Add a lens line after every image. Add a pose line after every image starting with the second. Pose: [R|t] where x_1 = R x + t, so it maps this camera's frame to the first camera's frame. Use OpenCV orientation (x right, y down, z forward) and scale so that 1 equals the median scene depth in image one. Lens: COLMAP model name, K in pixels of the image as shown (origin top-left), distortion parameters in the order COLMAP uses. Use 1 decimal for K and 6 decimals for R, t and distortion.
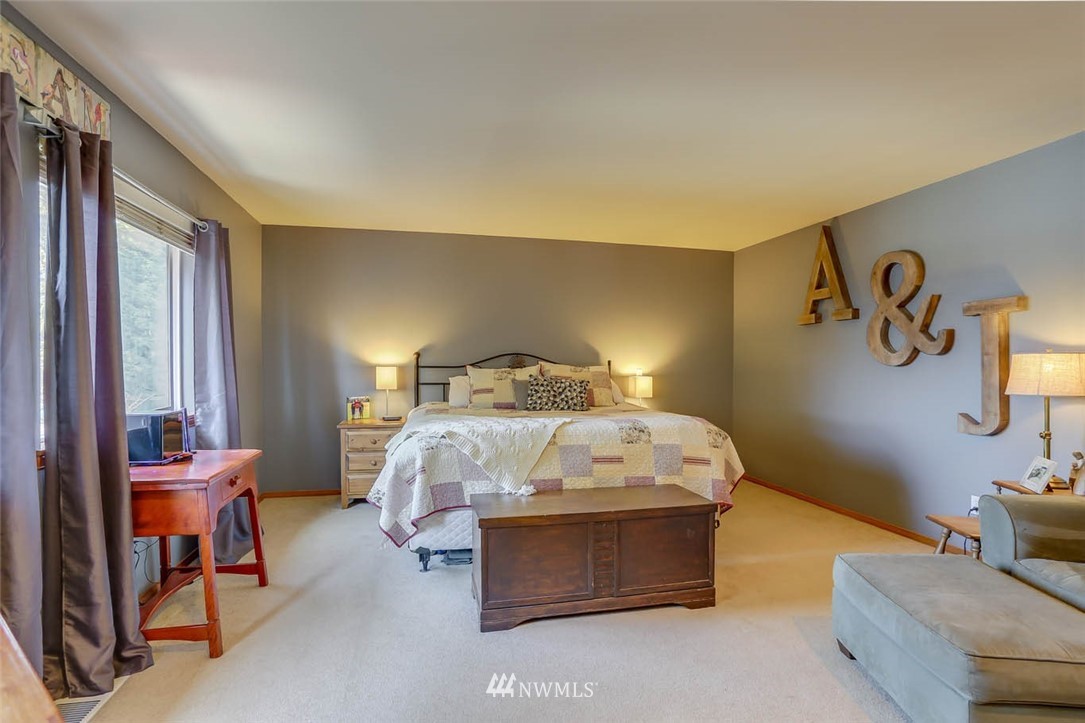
lens RADIAL K [[516.5, 0, 542.3], [0, 516.5, 366.2], [0, 0, 1]] dist [-0.040135, 0.011816]
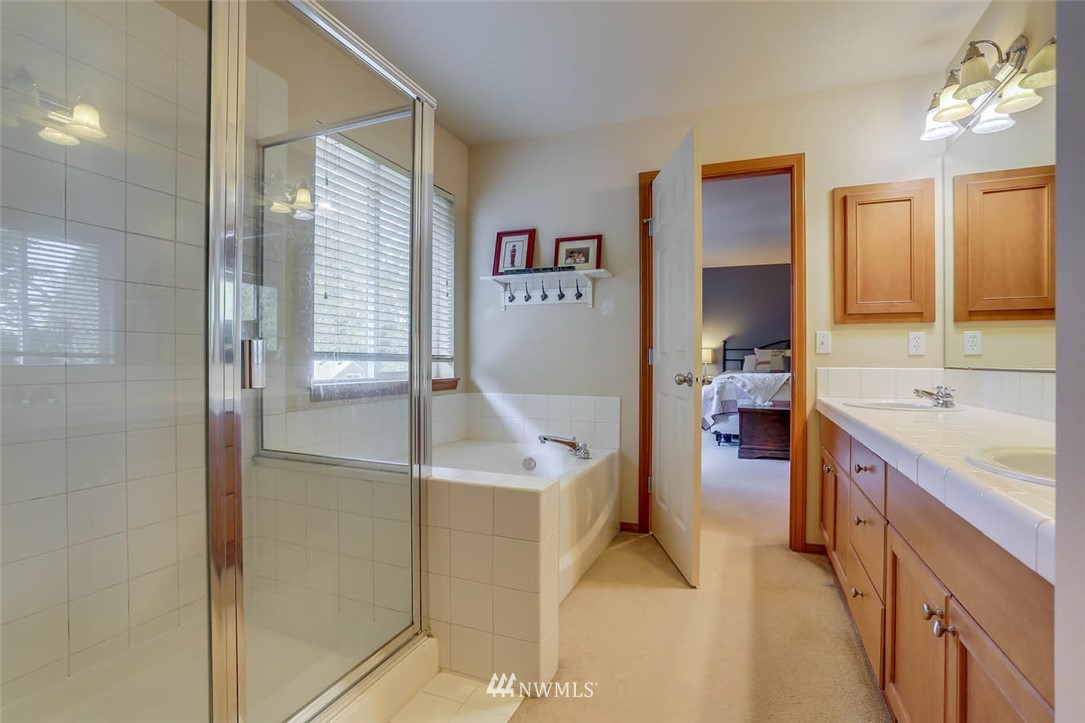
lens RADIAL K [[516.5, 0, 541.2], [0, 516.5, 364.8], [0, 0, 1]] dist [-0.040135, 0.011816]
pose [[0.806125, 0.005822, -0.591716, 0.403711], [-0.007625, 0.999971, -0.000548, 0.087410], [0.591696, 0.004954, 0.806146, -1.052576]]
